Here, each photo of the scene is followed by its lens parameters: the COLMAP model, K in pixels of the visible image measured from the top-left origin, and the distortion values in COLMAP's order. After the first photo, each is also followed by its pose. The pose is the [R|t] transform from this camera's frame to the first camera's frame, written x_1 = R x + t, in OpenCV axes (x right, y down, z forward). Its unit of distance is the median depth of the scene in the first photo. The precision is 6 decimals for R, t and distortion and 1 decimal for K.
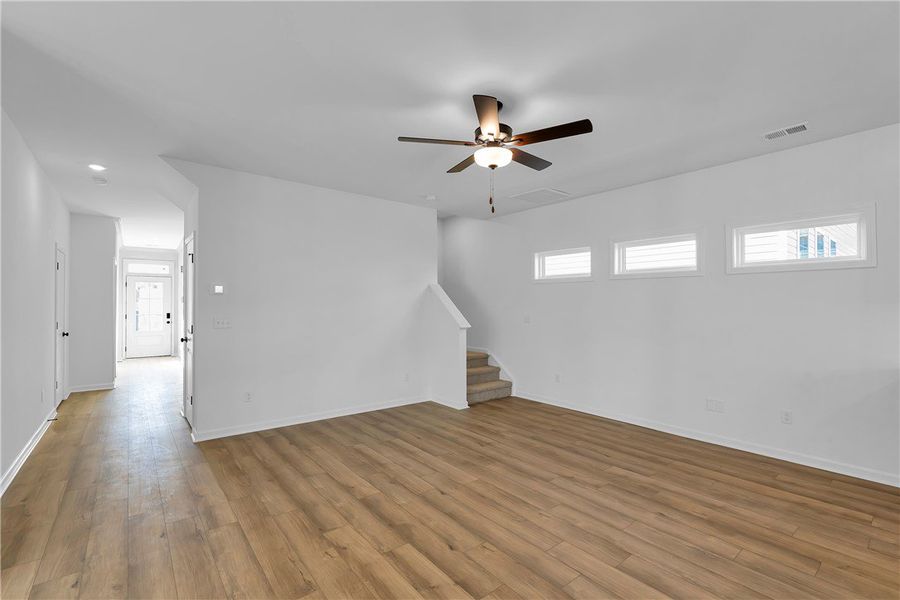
lens RADIAL K [[400.8, 0, 450.4], [0, 400.8, 302.0], [0, 0, 1]] dist [-0.006401, 0.001999]
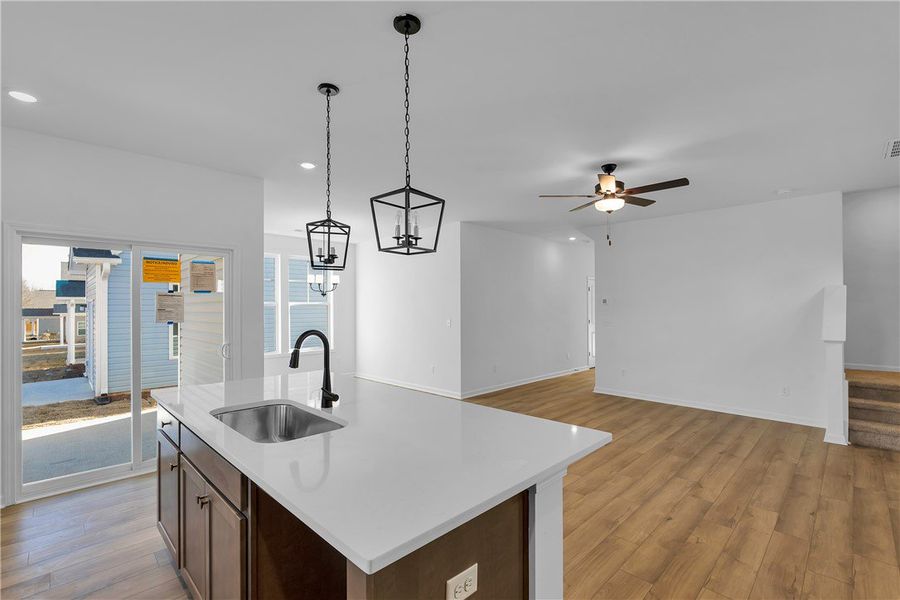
lens RADIAL K [[400.8, 0, 453.2], [0, 400.8, 302.8], [0, 0, 1]] dist [-0.006401, 0.001999]
pose [[0.114147, -0.014743, -0.993354, 0.966381], [0.010076, 0.999856, -0.013681, -0.010378], [0.993413, -0.008448, 0.114279, 0.216333]]
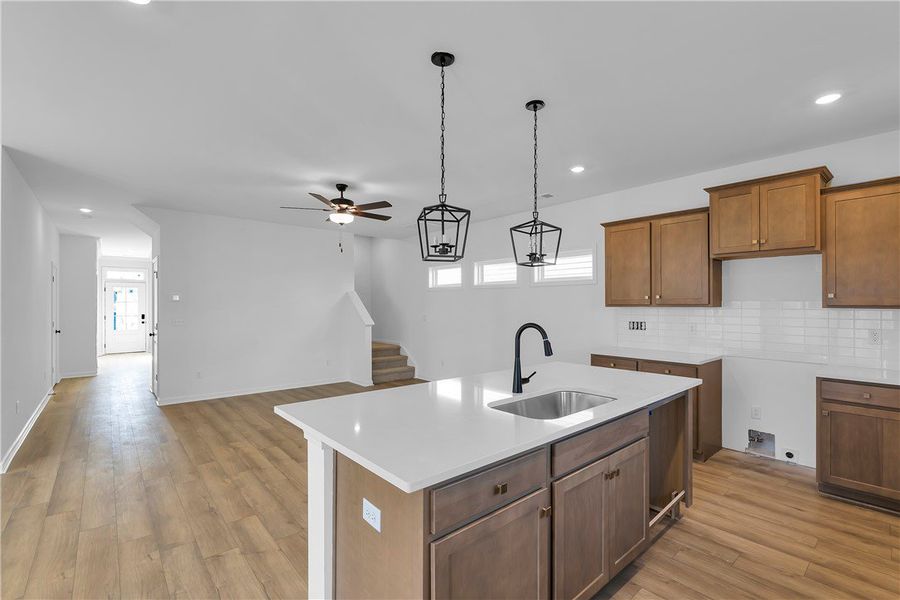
lens RADIAL K [[400.8, 0, 449.8], [0, 400.8, 303.3], [0, 0, 1]] dist [-0.006401, 0.001999]
pose [[0.999406, -0.002833, 0.034333, 0.337021], [0.002729, 0.999992, 0.003069, -0.014141], [-0.034341, -0.002973, 0.999406, -0.439212]]
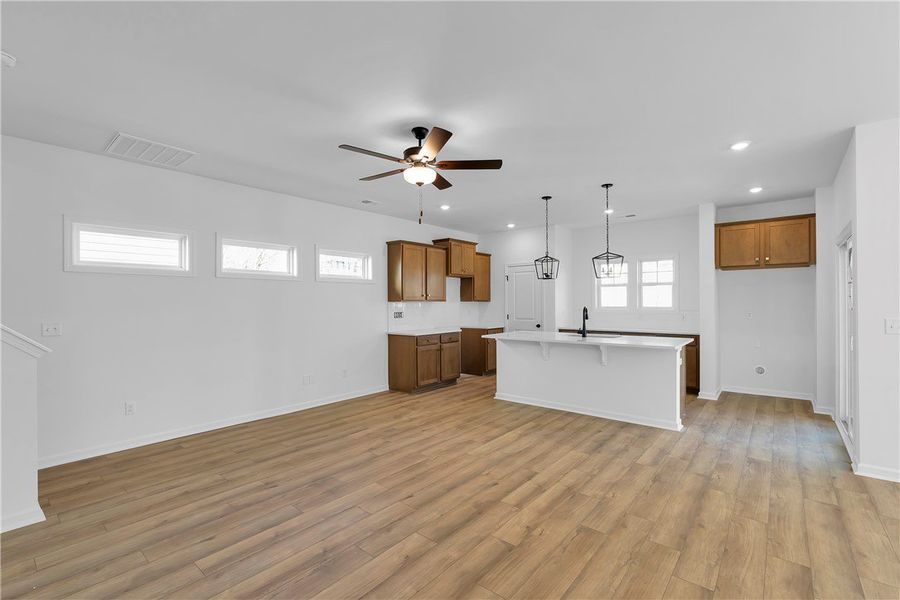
lens RADIAL K [[400.8, 0, 446.1], [0, 400.8, 299.2], [0, 0, 1]] dist [-0.006401, 0.001999]
pose [[-0.191672, 0.006475, 0.981438, -0.719783], [-0.000453, 0.999978, -0.006686, 0.000834], [-0.981459, -0.001726, -0.191665, 0.793383]]
